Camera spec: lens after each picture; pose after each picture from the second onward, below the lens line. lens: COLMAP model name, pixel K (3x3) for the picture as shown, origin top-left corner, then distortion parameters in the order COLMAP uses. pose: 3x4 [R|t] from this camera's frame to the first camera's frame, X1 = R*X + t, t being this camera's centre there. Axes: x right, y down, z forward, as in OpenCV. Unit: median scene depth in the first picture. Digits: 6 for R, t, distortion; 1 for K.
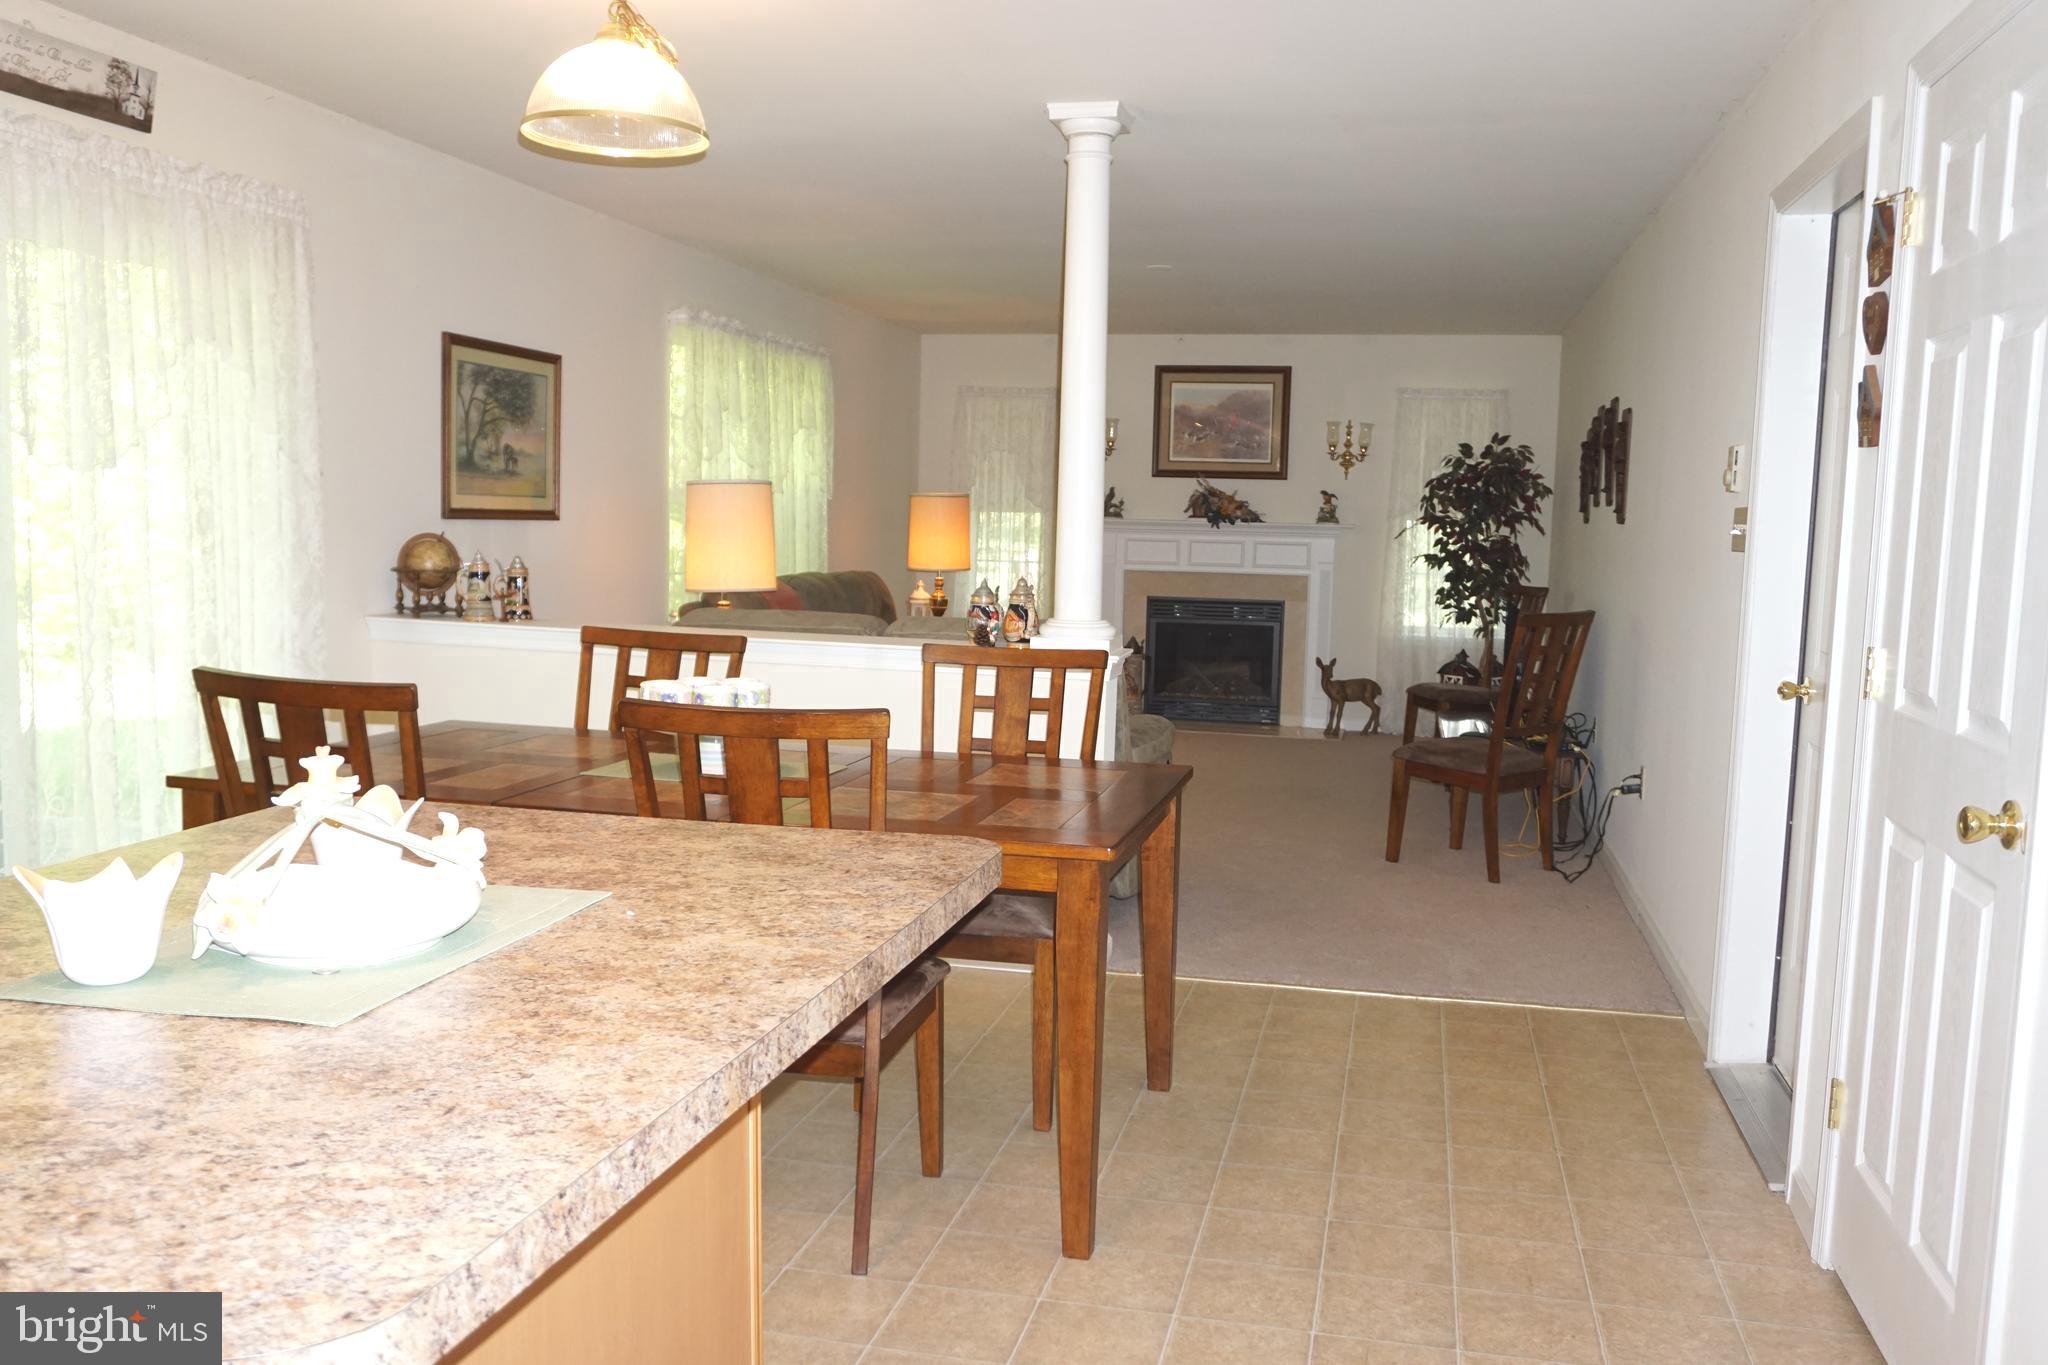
lens RADIAL K [[1667.0, 0, 1020.0], [0, 1667.0, 671.6], [0, 0, 1]] dist [-0.009710, 0.001923]
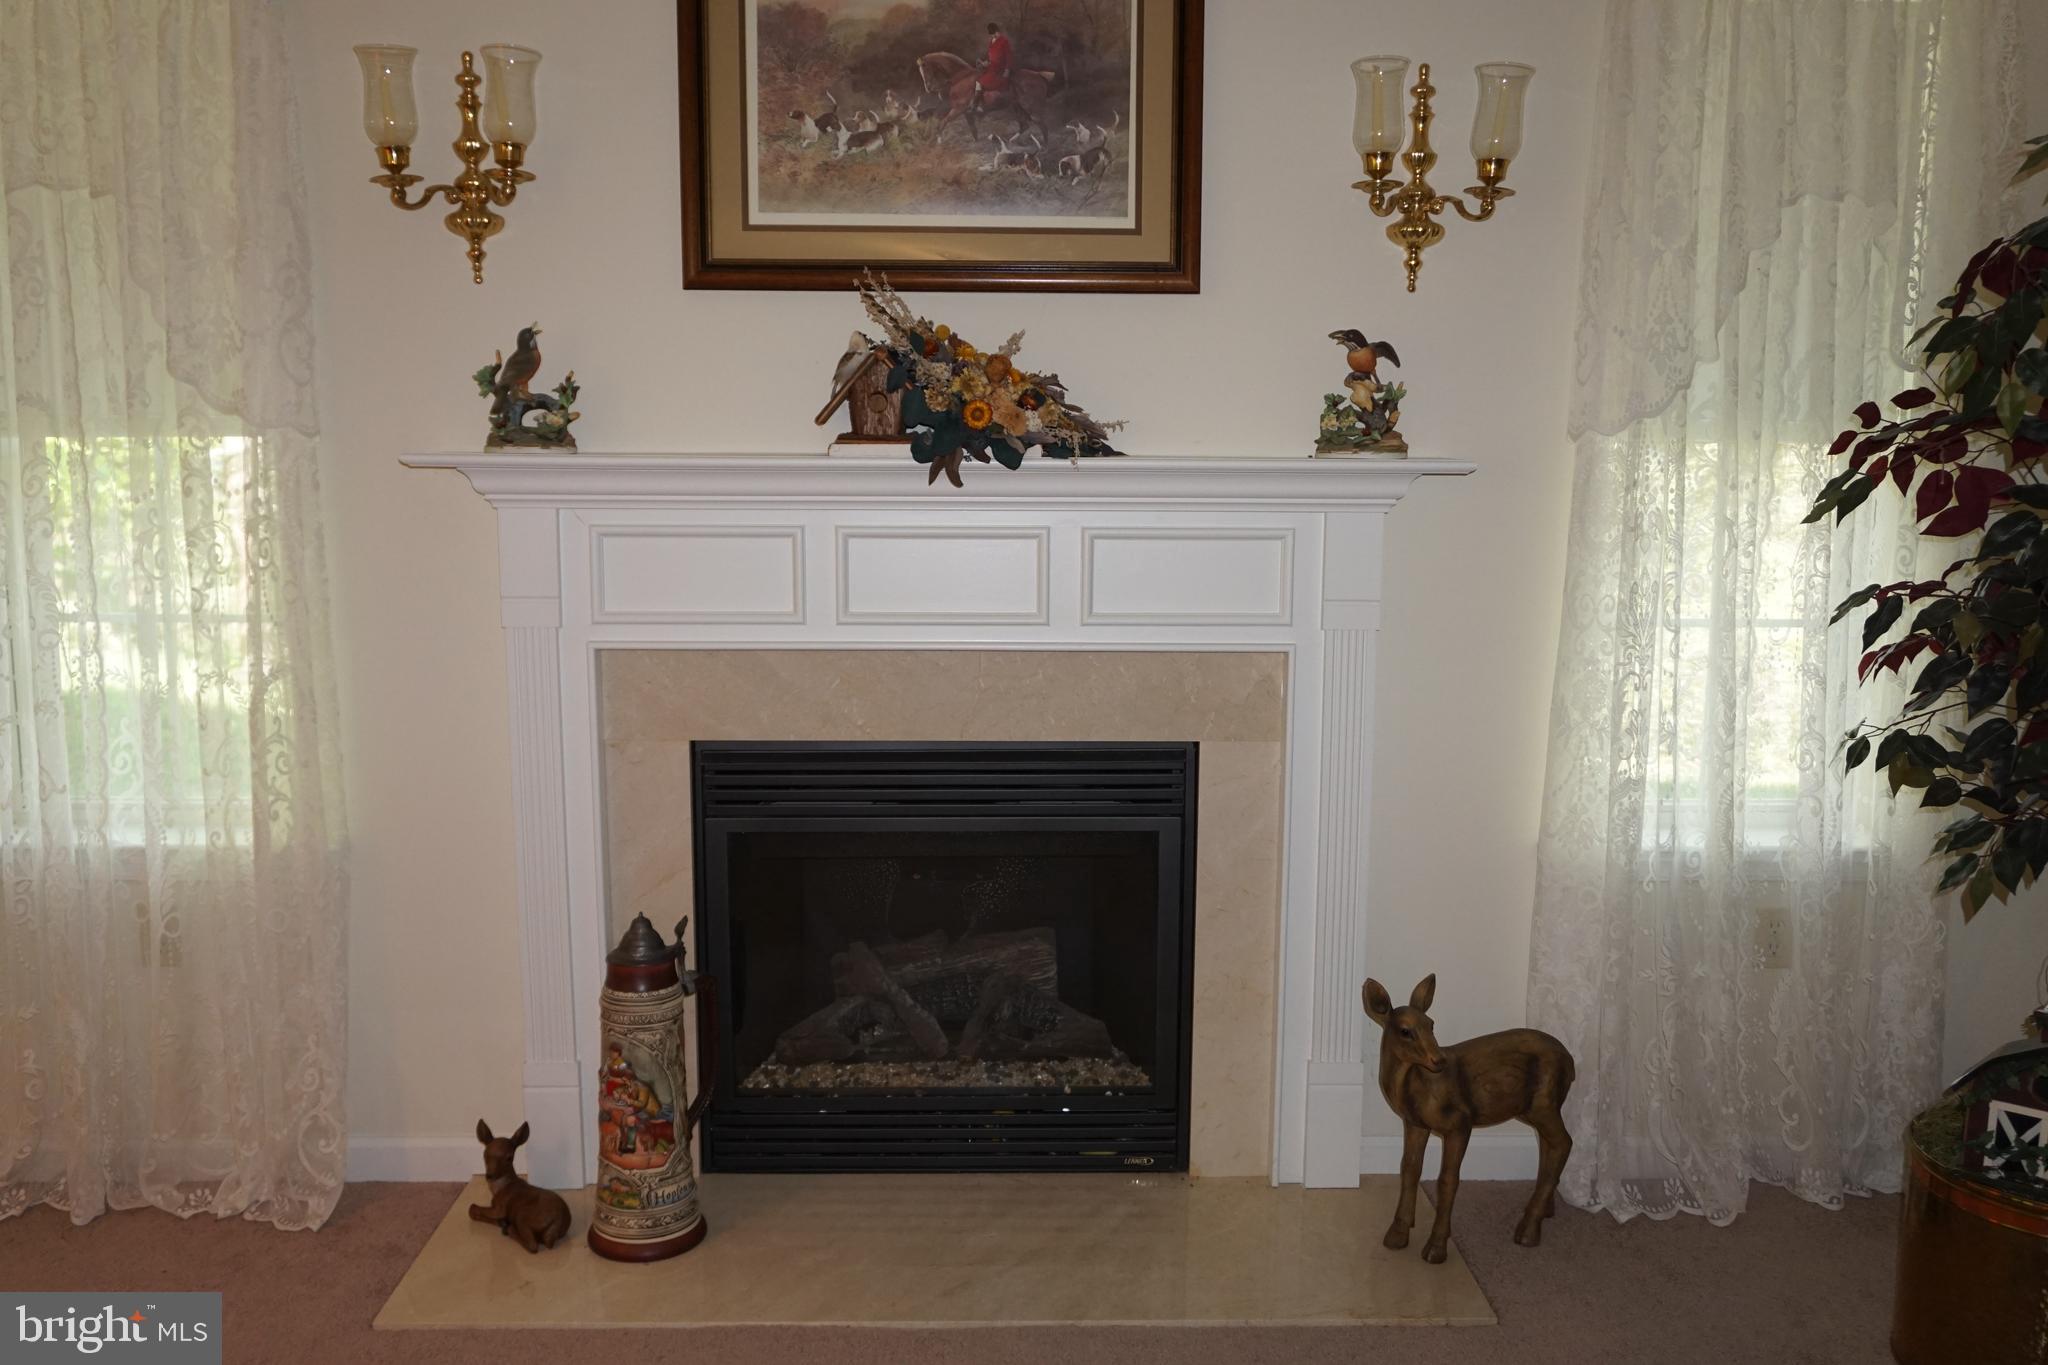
lens RADIAL K [[1667.0, 0, 1020.0], [0, 1667.0, 671.6], [0, 0, 1]] dist [-0.009710, 0.001923]
pose [[0.967041, -0.052170, 0.249220, 0.064135], [0.041503, 0.997991, 0.047870, -0.069728], [-0.251217, -0.035949, 0.967263, 0.758305]]
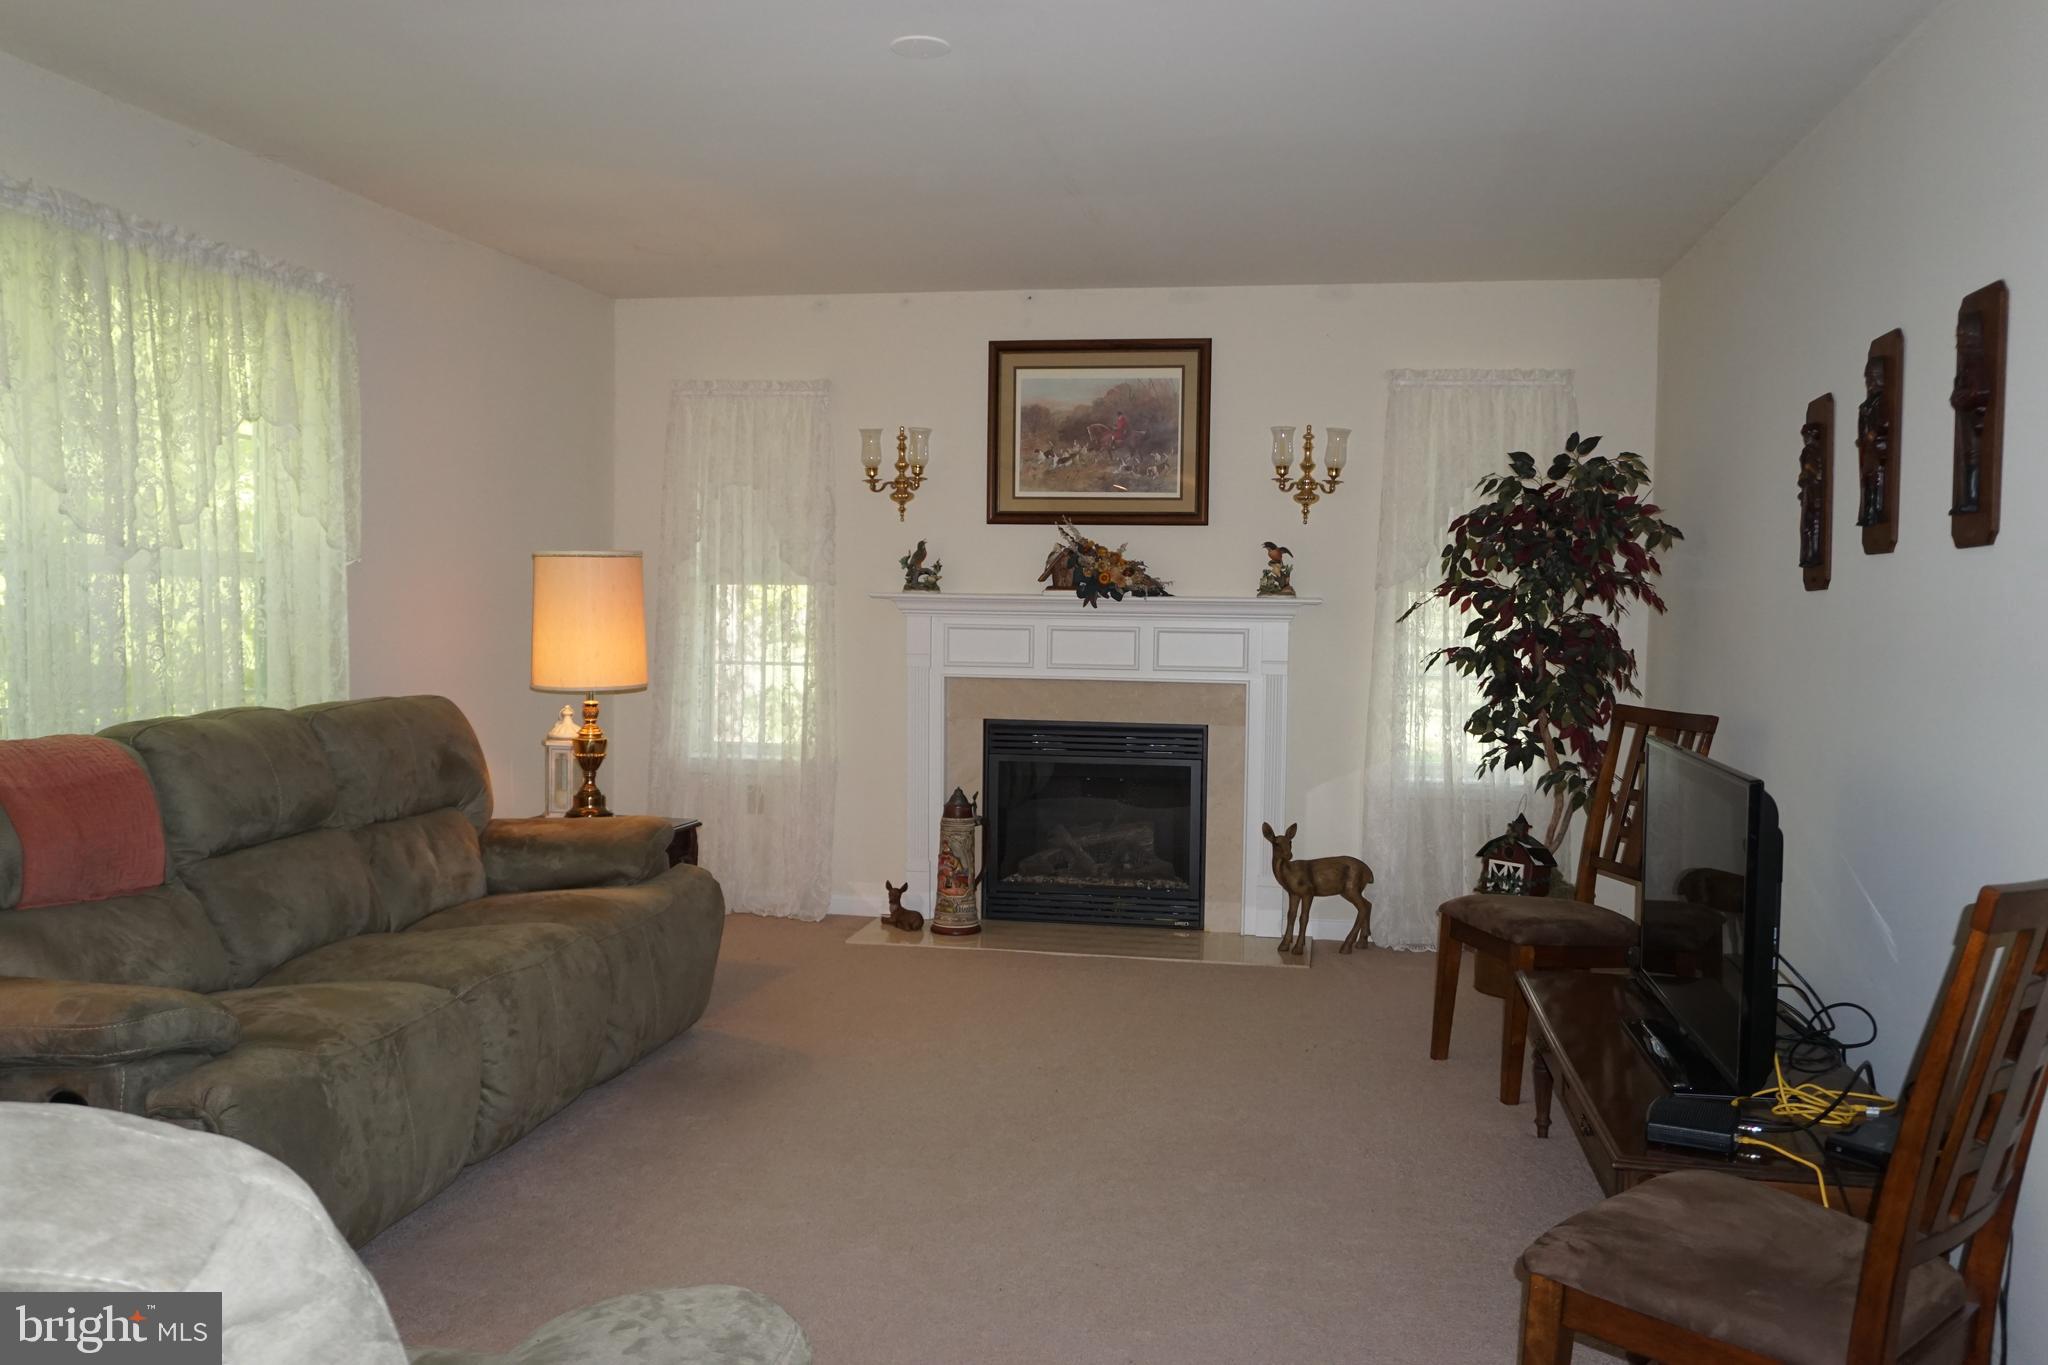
lens RADIAL K [[1667.0, 0, 1020.0], [0, 1667.0, 671.6], [0, 0, 1]] dist [-0.009710, 0.001923]
pose [[0.998961, -0.012909, 0.043701, 0.066110], [0.014928, 0.998821, -0.046193, -0.035779], [-0.043053, 0.046798, 0.997976, 0.408286]]
